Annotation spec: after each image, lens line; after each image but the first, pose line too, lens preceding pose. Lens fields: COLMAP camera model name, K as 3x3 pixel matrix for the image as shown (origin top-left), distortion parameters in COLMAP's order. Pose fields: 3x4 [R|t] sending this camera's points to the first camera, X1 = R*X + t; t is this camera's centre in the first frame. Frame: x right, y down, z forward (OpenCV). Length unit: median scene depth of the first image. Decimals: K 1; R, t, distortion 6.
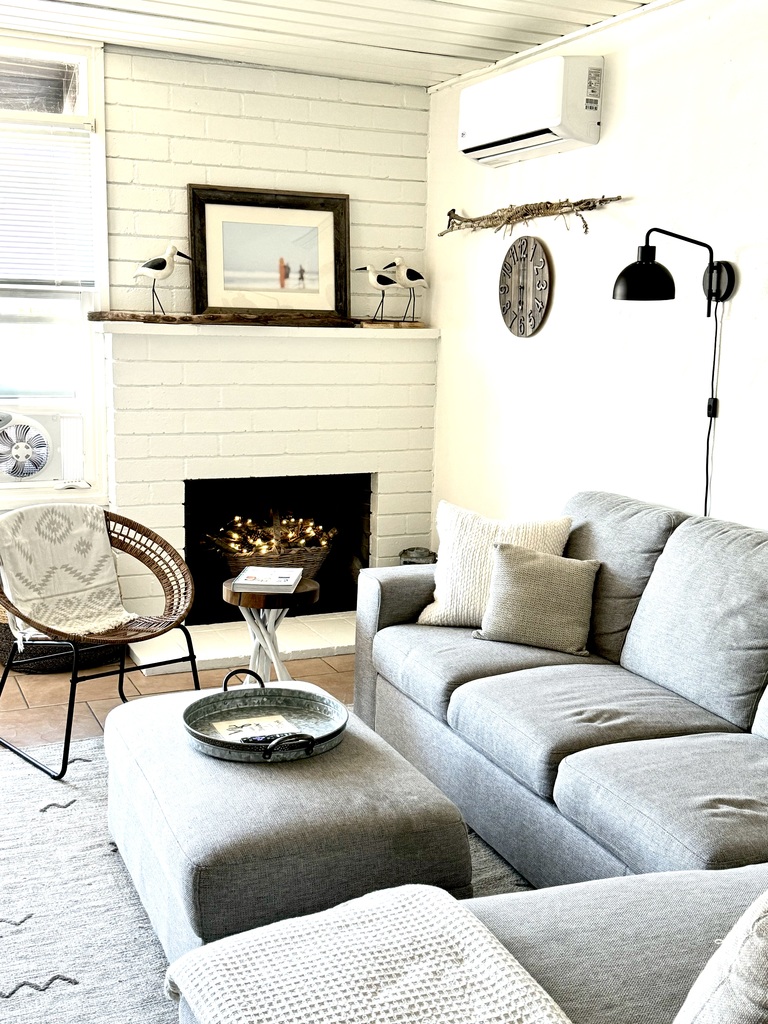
lens RADIAL K [[1151.2, 0, 384.0], [0, 1151.2, 512.0], [0, 0, 1]] dist [0.003223, 0.003662]
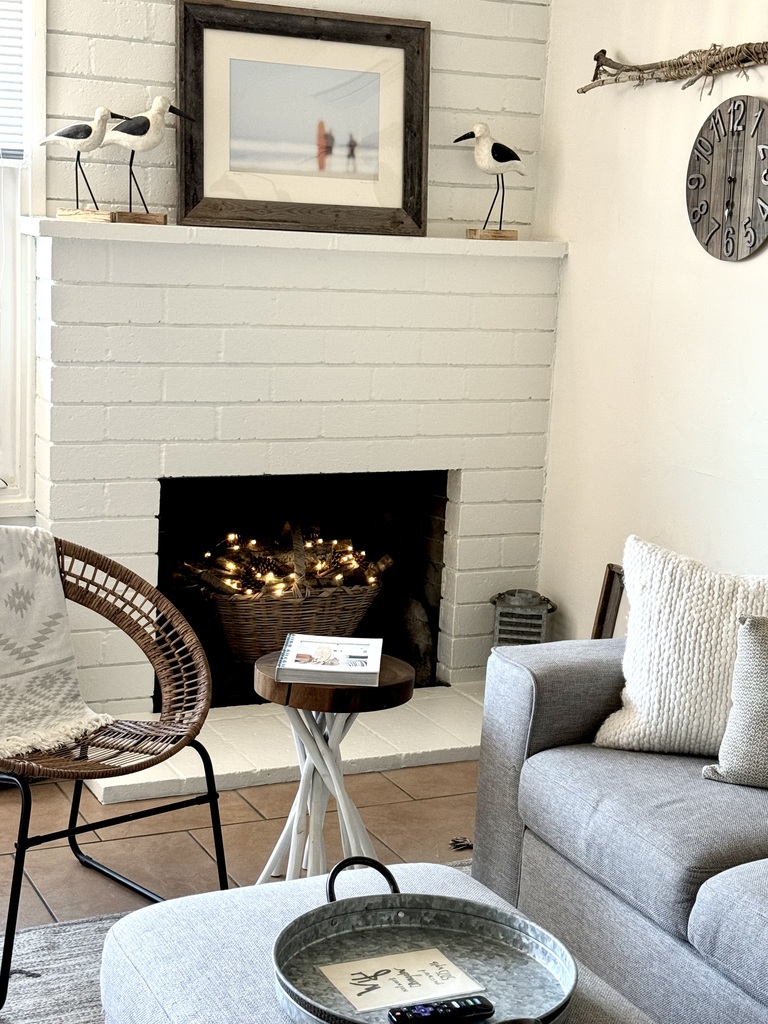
lens RADIAL K [[1622.1, 0, 384.0], [0, 1622.1, 512.0], [0, 0, 1]] dist [0.028305, -0.067356]
pose [[0.999321, 0.020956, 0.030317, -0.083086], [-0.021334, 0.999698, 0.012209, -0.023831], [-0.030052, -0.012847, 0.999466, 0.132987]]
